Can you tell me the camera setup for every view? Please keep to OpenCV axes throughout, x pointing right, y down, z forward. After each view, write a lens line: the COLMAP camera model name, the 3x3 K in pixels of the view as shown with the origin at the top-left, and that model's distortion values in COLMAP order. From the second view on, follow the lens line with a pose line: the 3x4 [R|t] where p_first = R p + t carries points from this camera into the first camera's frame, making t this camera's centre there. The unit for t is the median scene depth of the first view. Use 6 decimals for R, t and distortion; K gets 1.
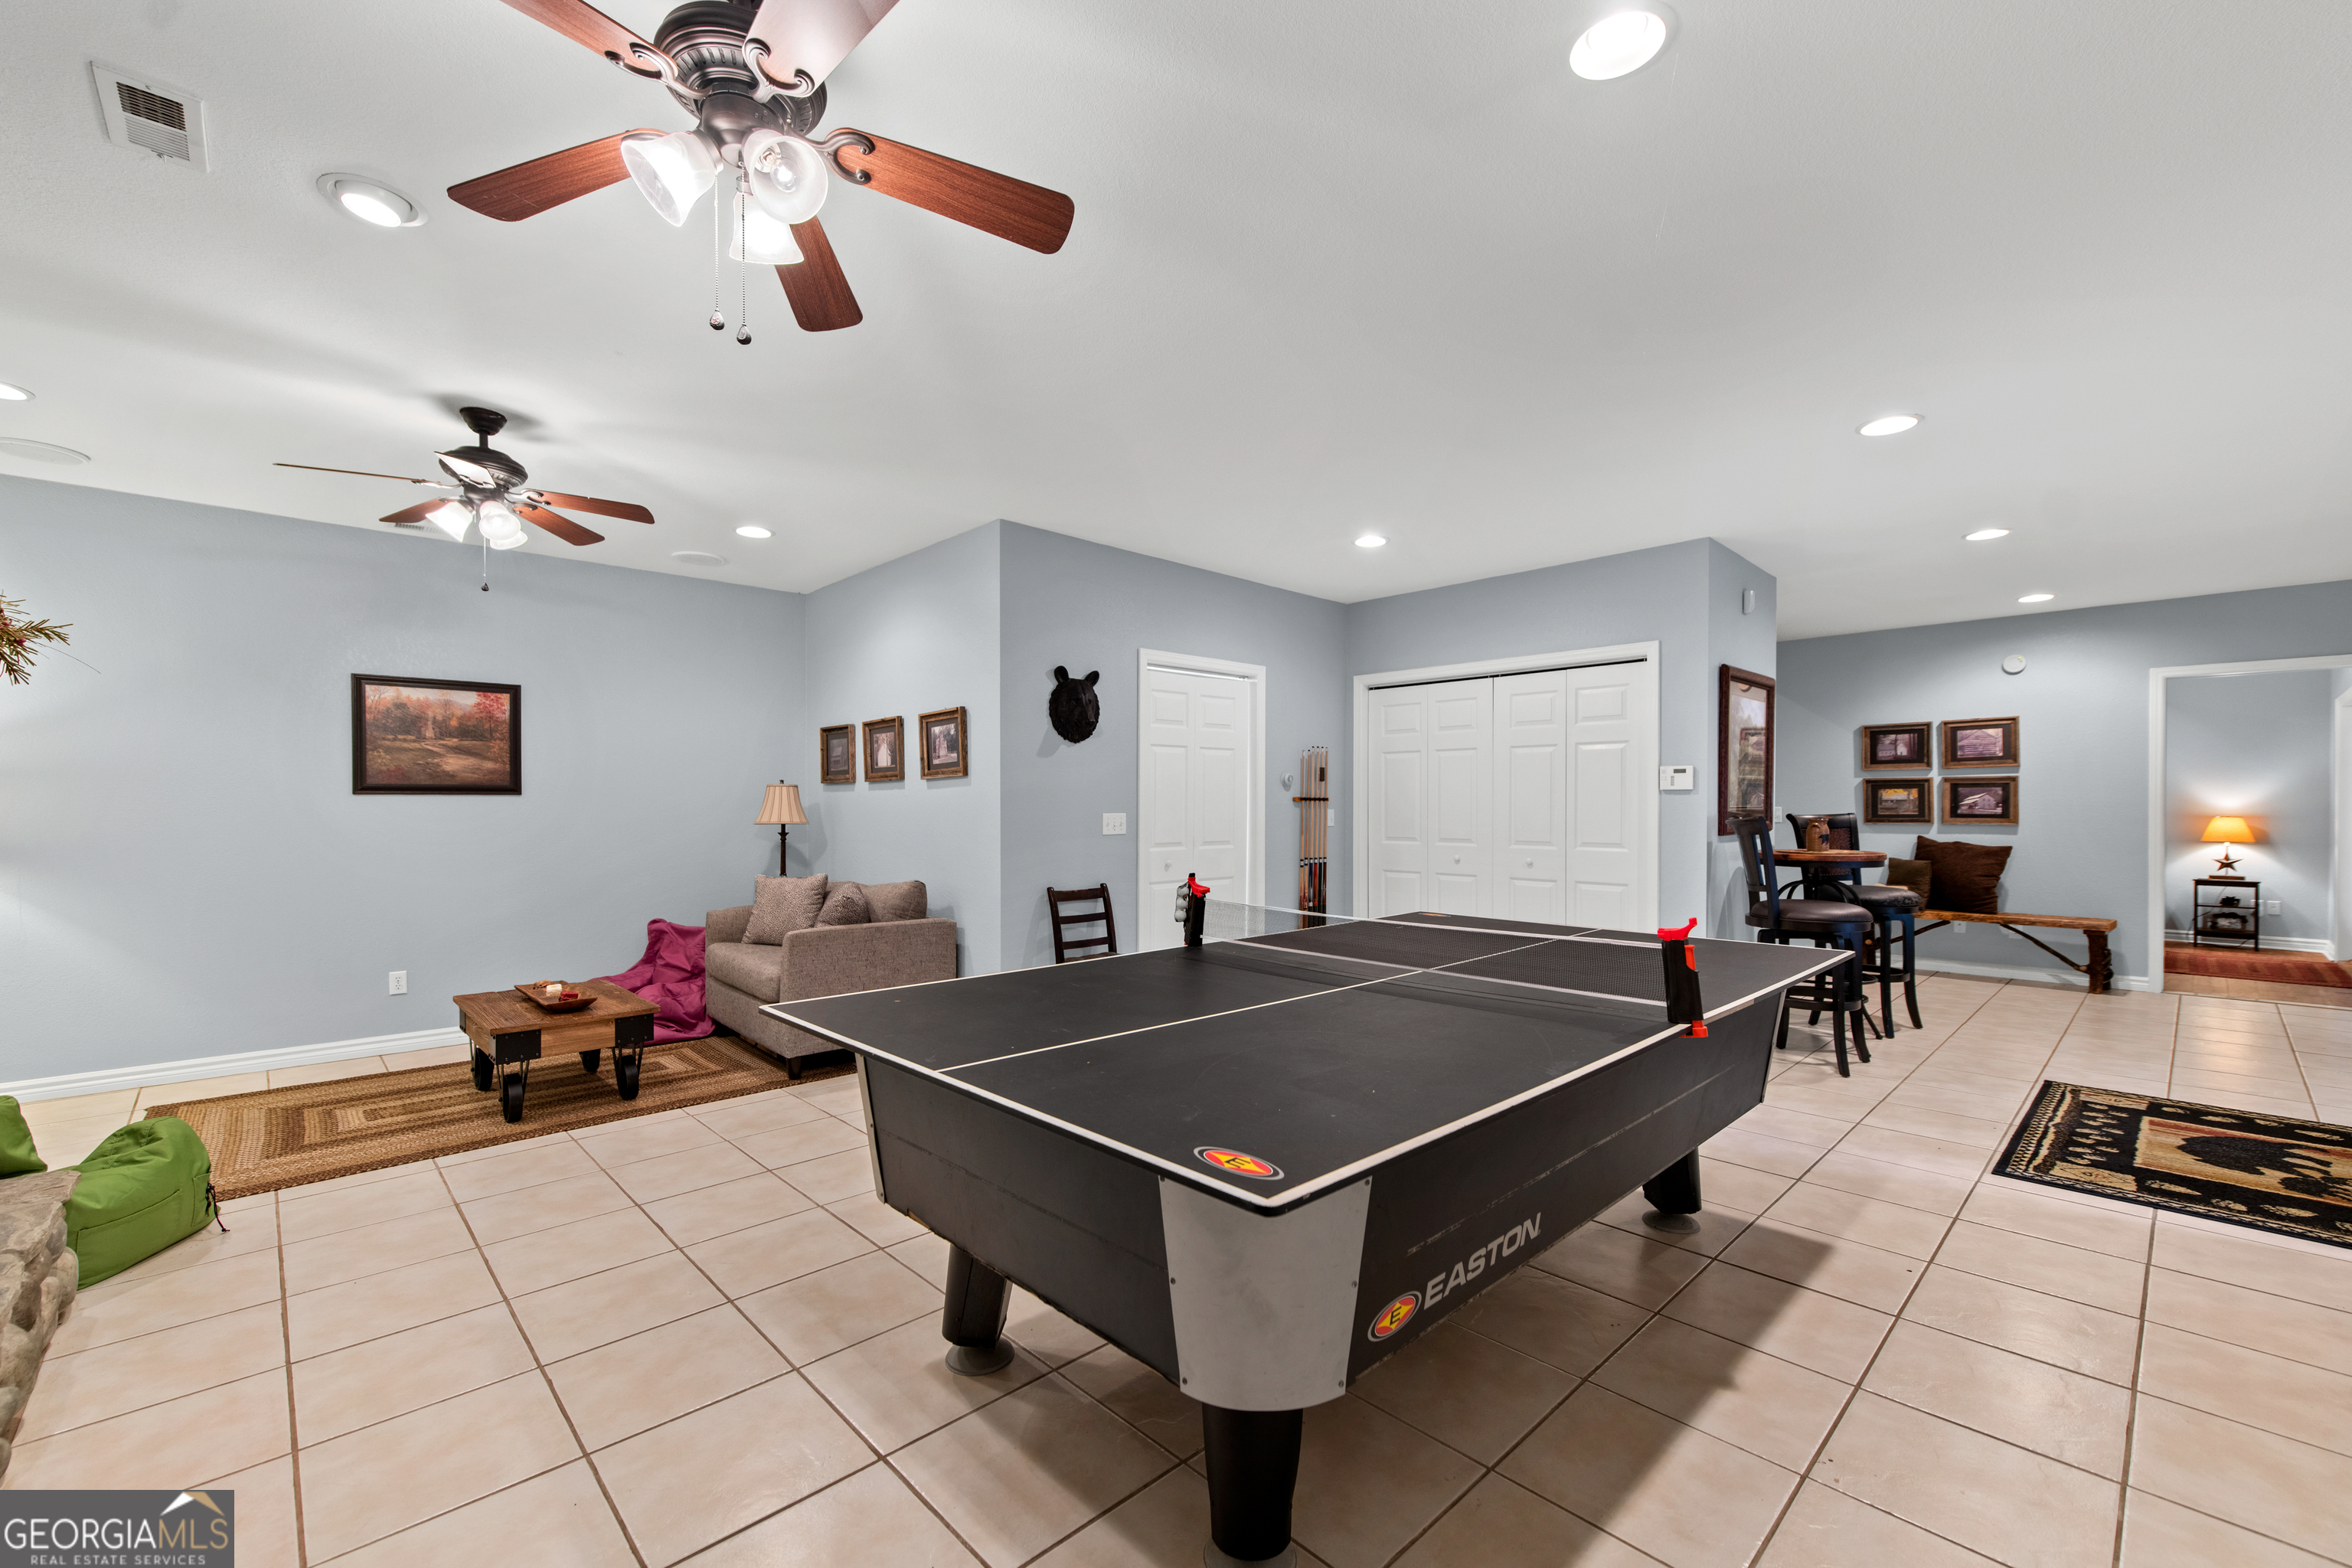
lens RADIAL K [[971.9, 0, 1171.5], [0, 971.9, 793.5], [0, 0, 1]] dist [0.007888, -0.000362]
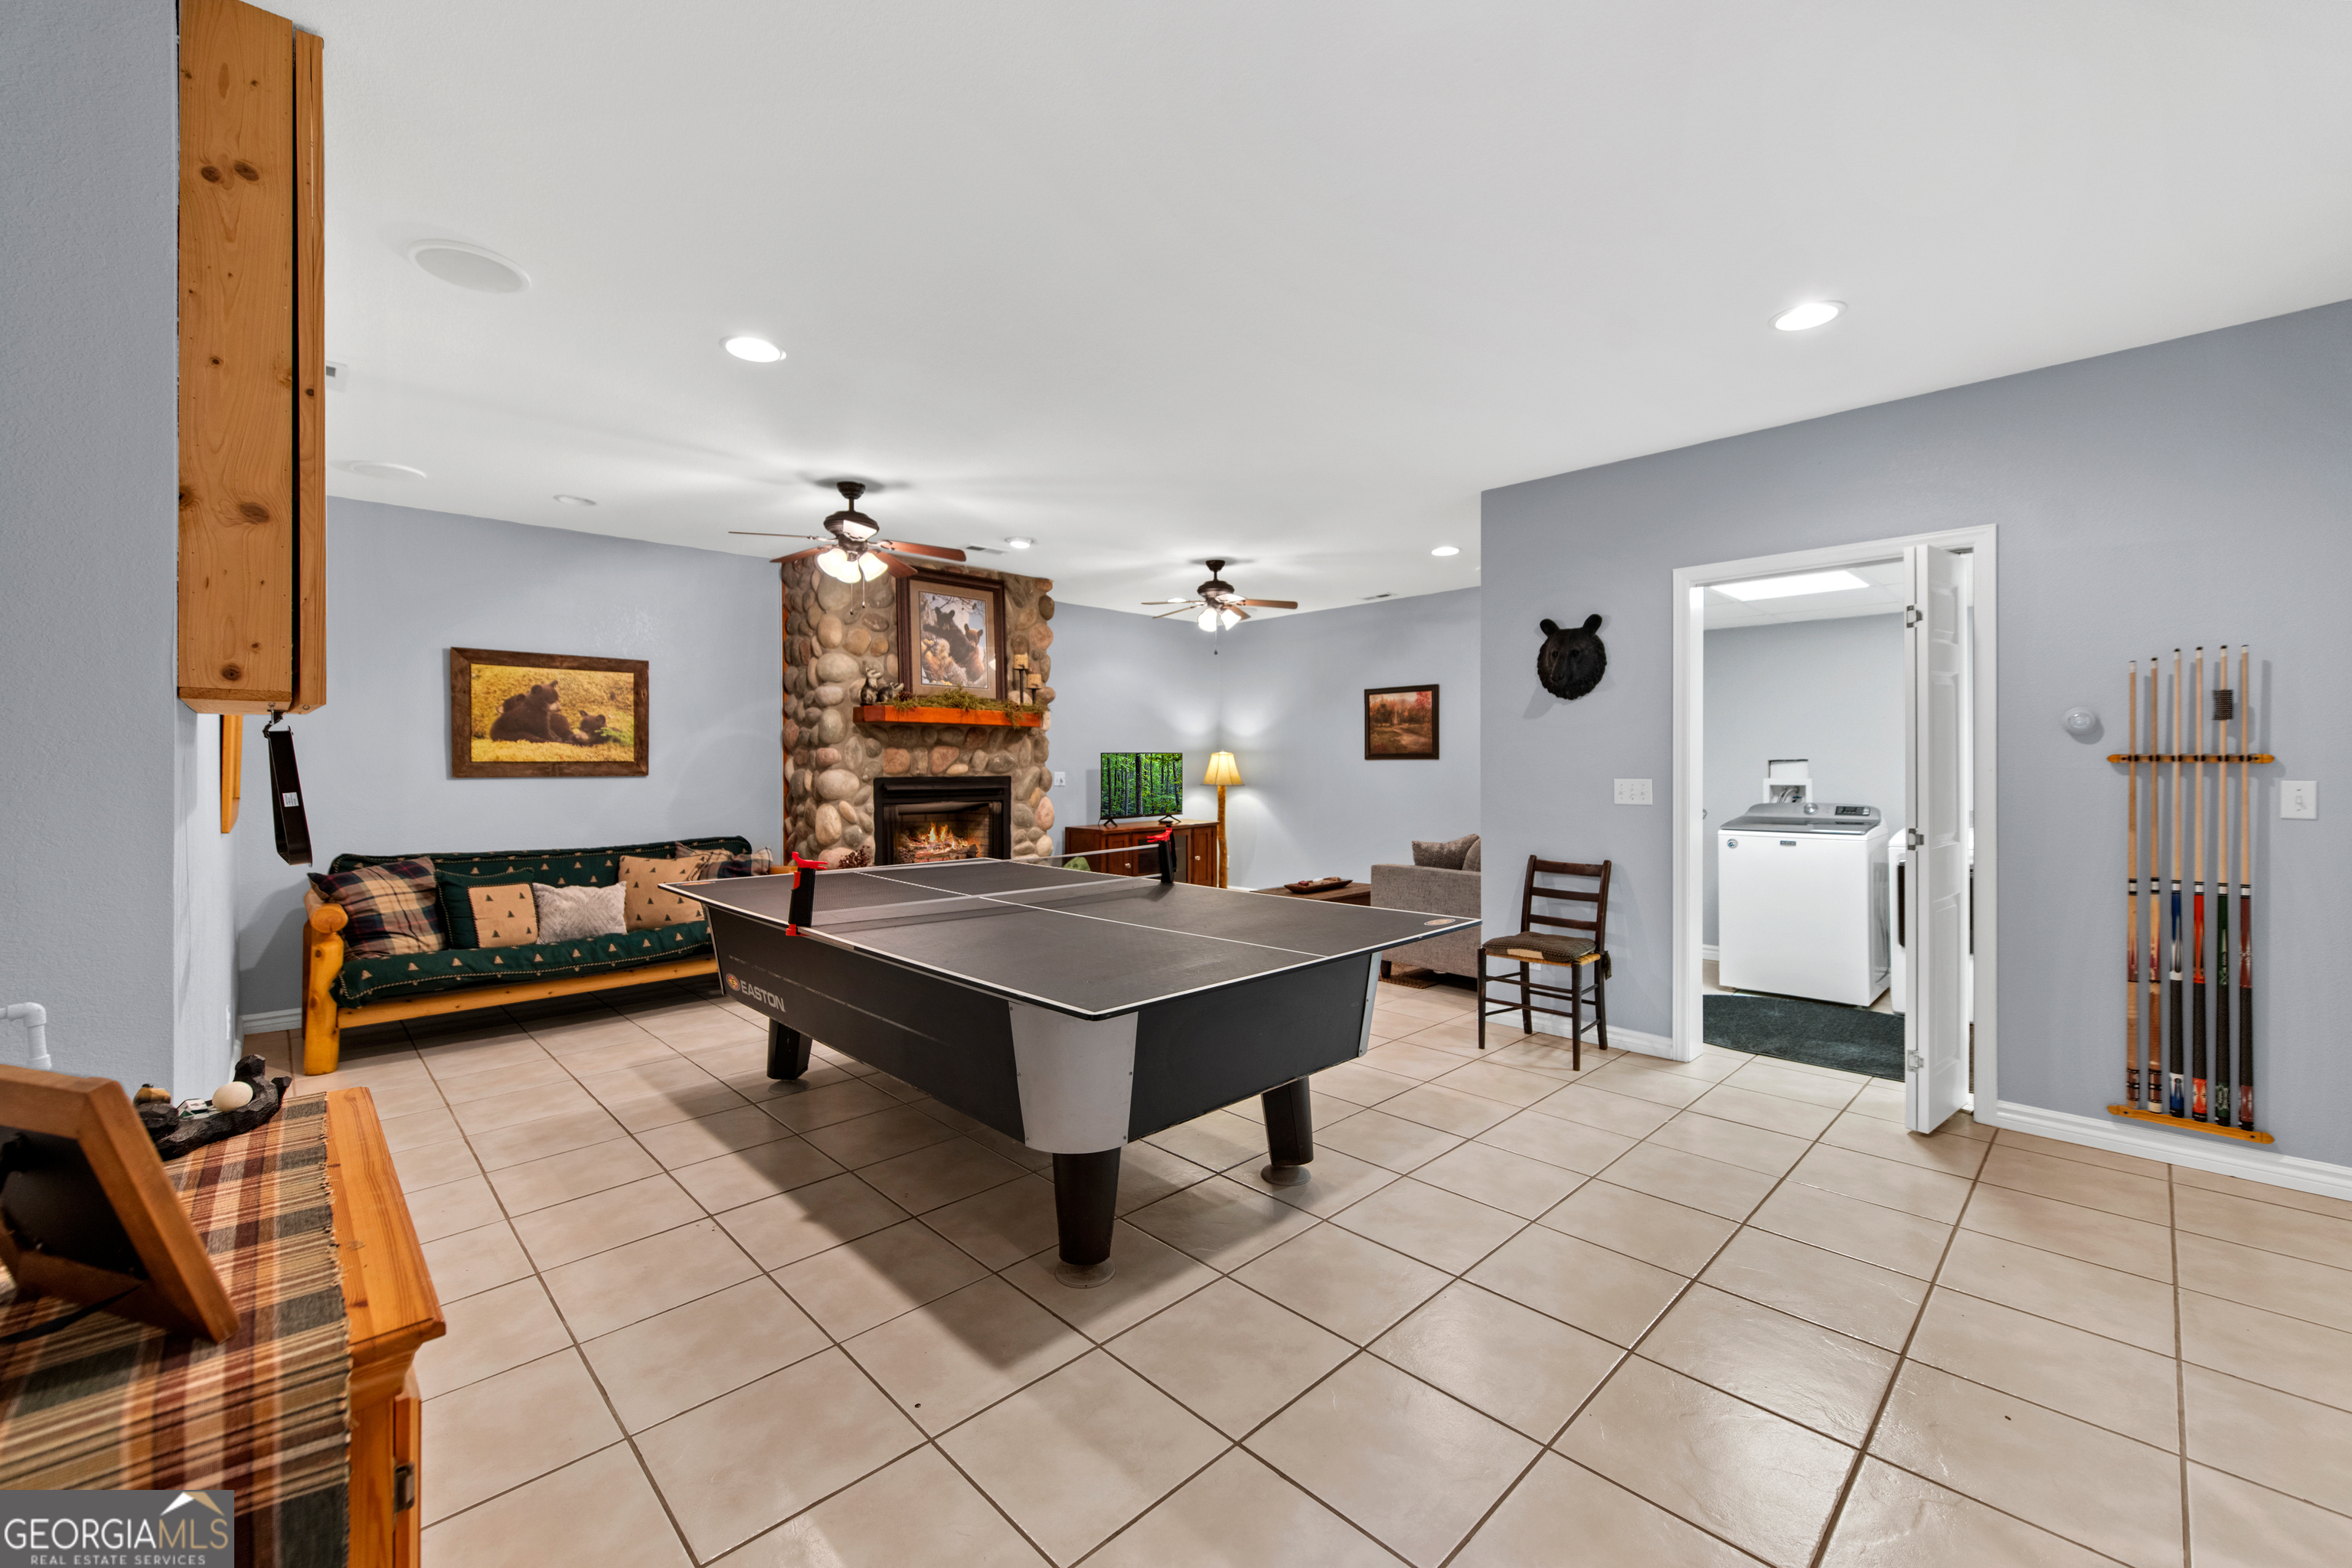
lens RADIAL K [[933.1, 0, 1173.1], [0, 933.1, 759.9], [0, 0, 1]] dist [0.010328, -0.002635]
pose [[0.011103, -0.003761, -0.999931, 0.928998], [0.011875, 0.999923, -0.003629, 0.003301], [0.999868, -0.011834, 0.011147, 0.754023]]
